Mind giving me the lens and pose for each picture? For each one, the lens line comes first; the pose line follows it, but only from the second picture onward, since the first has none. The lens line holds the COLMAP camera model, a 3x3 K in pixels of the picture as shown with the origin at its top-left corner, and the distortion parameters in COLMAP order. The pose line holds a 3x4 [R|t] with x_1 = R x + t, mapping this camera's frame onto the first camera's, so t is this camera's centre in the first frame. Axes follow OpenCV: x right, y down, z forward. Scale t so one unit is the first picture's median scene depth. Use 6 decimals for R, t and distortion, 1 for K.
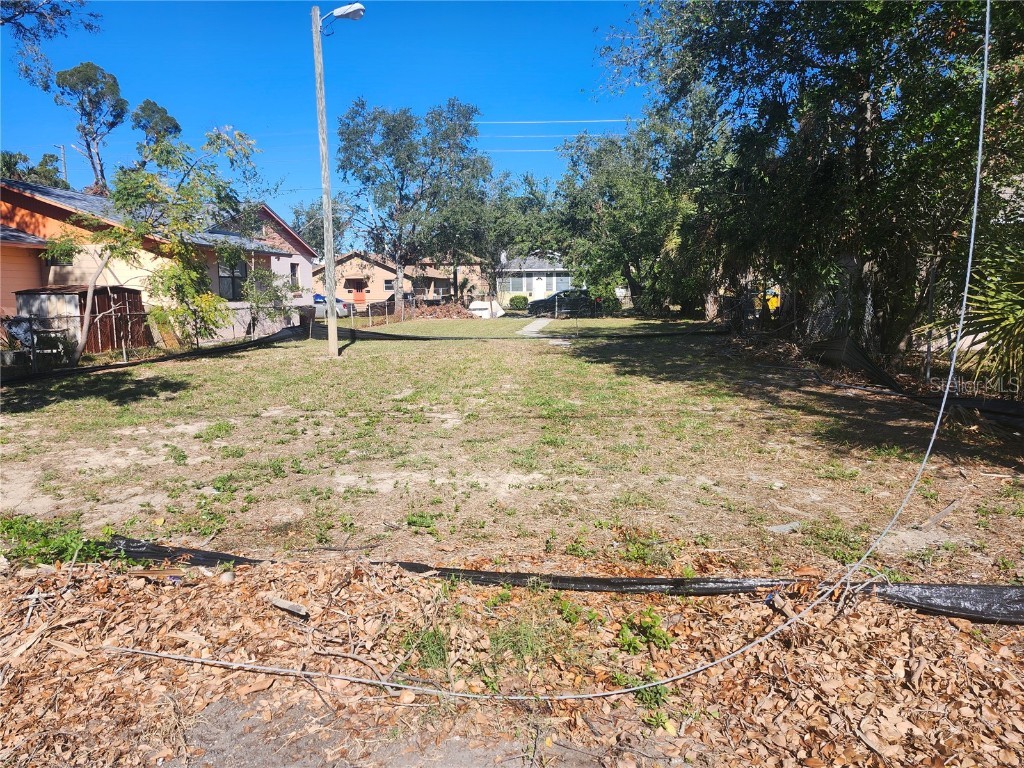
lens RADIAL K [[707.7, 0, 502.0], [0, 707.7, 385.9], [0, 0, 1]] dist [0.070810, -0.073909]
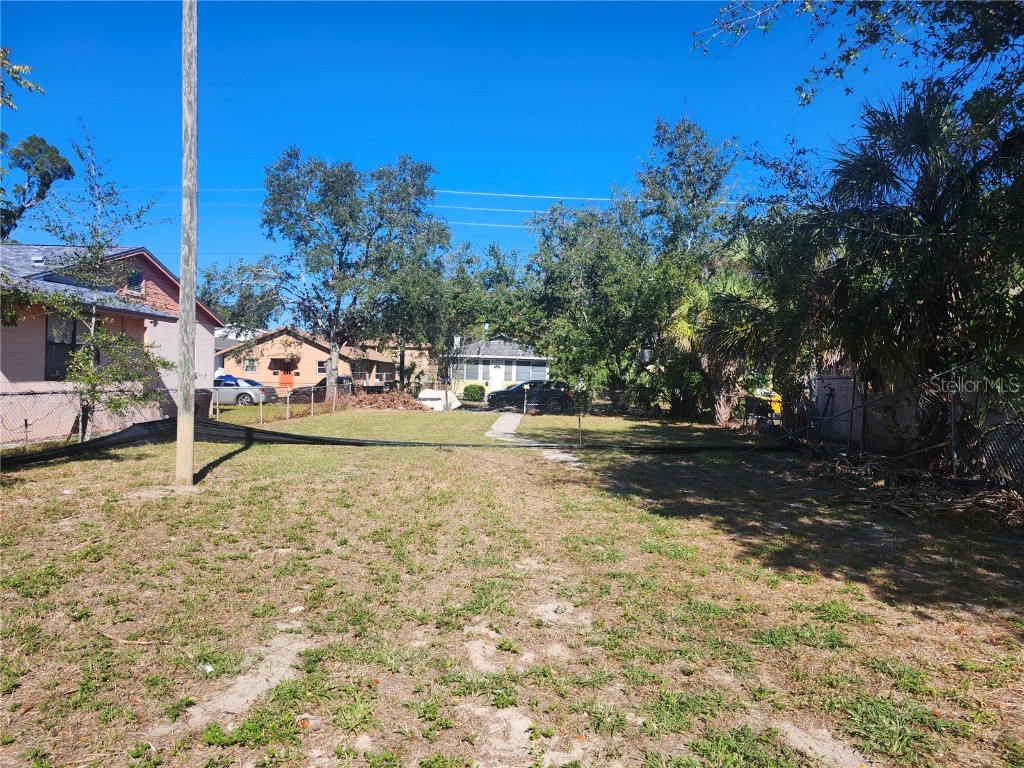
lens RADIAL K [[707.7, 0, 527.5], [0, 707.7, 393.9], [0, 0, 1]] dist [0.070810, -0.073909]
pose [[0.992687, 0.034459, 0.115693, -0.021363], [-0.021084, 0.993153, -0.114898, -0.029502], [-0.118860, 0.111619, 0.986617, 0.226257]]
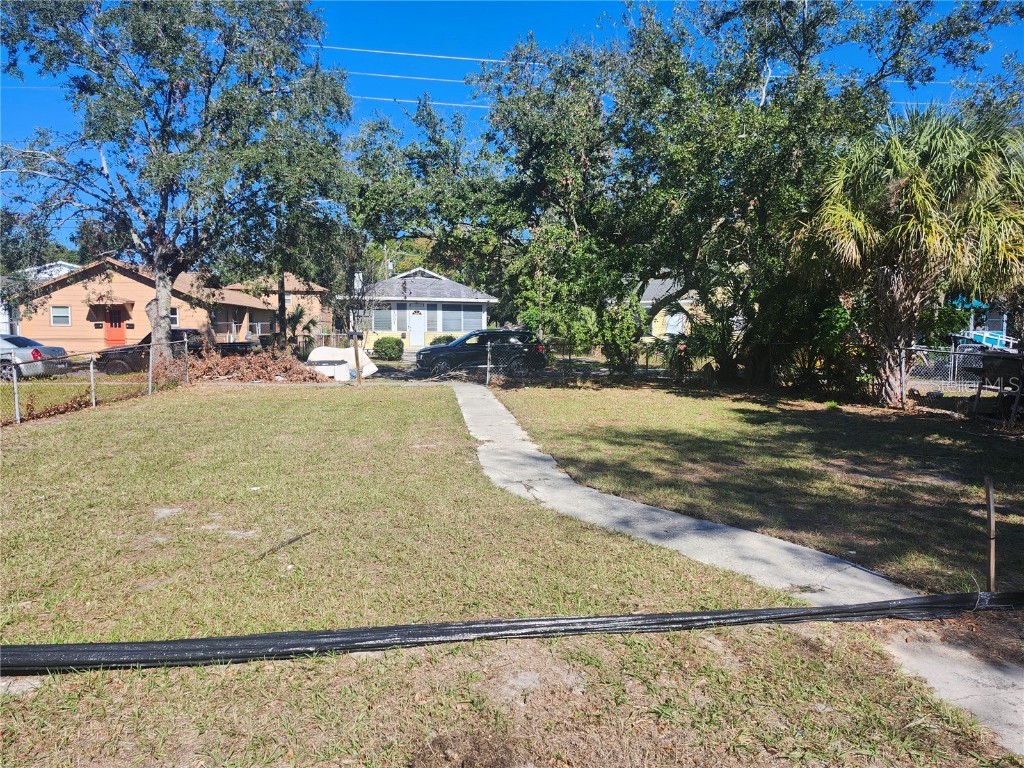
lens RADIAL K [[707.7, 0, 509.3], [0, 707.7, 403.4], [0, 0, 1]] dist [0.070810, -0.073909]
pose [[0.972333, -0.005366, 0.233540, -0.034667], [0.013006, 0.999429, -0.031184, -0.083478], [-0.233239, 0.033359, 0.971847, 0.634757]]
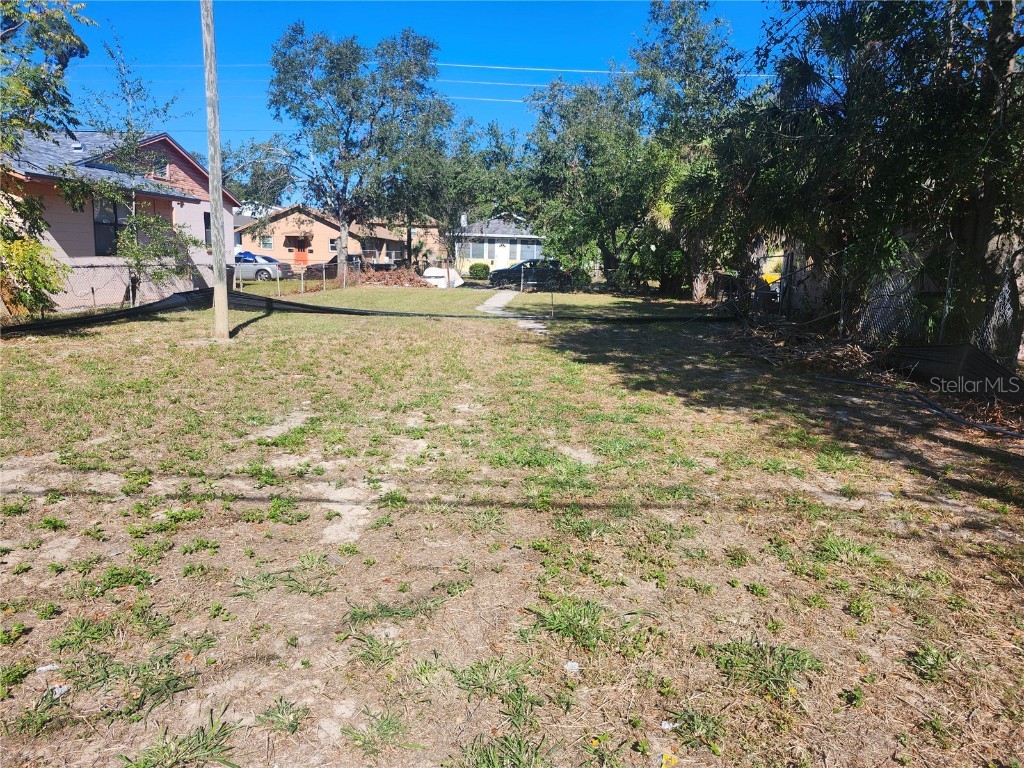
lens RADIAL K [[707.7, 0, 511.5], [0, 707.7, 390.6], [0, 0, 1]] dist [0.070810, -0.073909]
pose [[0.996768, 0.026921, 0.075689, 0.000525], [-0.030747, 0.998284, 0.049843, -0.018608], [-0.074217, -0.052009, 0.995885, 0.140848]]
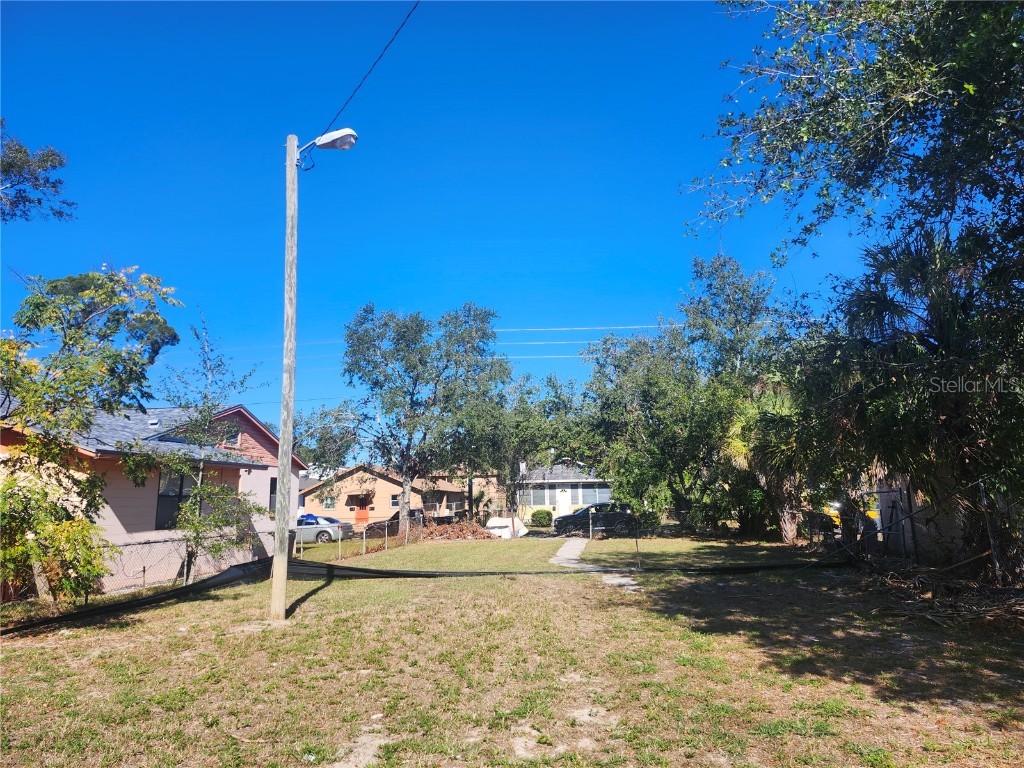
lens RADIAL K [[707.7, 0, 526.9], [0, 707.7, 378.7], [0, 0, 1]] dist [0.070810, -0.073909]
pose [[0.999815, -0.009779, 0.016551, -0.013983], [0.014339, 0.952798, -0.303267, -0.027011], [-0.012804, 0.303448, 0.952762, 0.181890]]
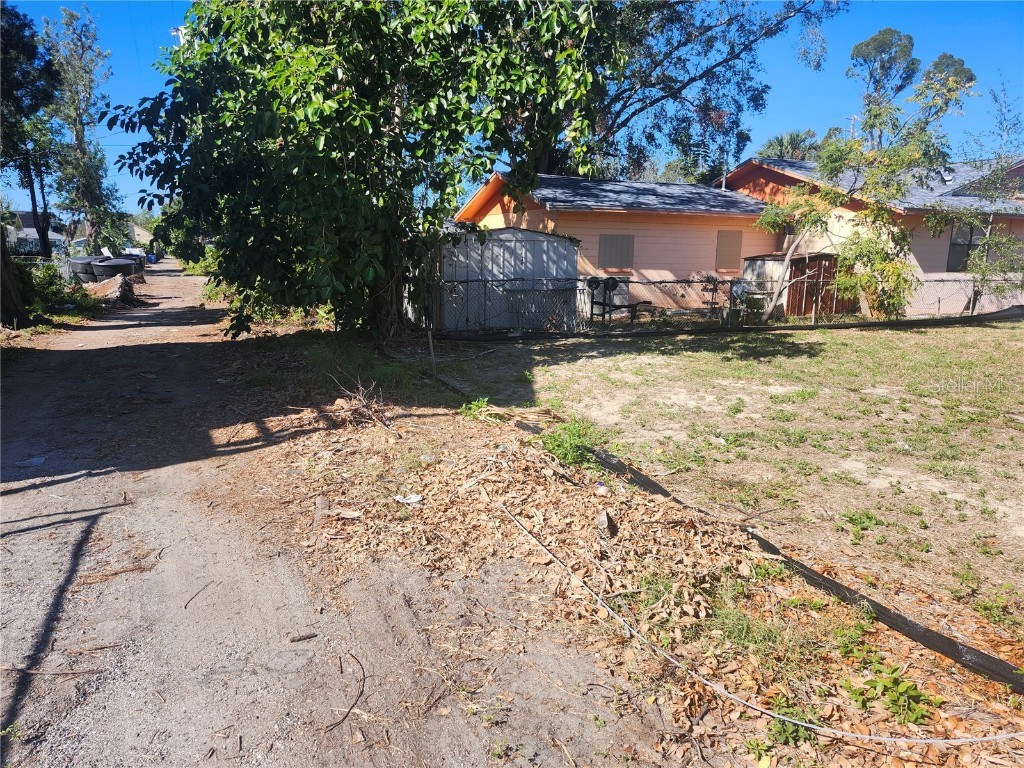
lens RADIAL K [[707.7, 0, 494.1], [0, 707.7, 388.5], [0, 0, 1]] dist [0.070810, -0.073909]
pose [[0.541852, 0.171403, -0.822811, 0.056326], [-0.131212, 0.984232, 0.118622, -0.003485], [0.830169, 0.043687, 0.555798, 0.015853]]
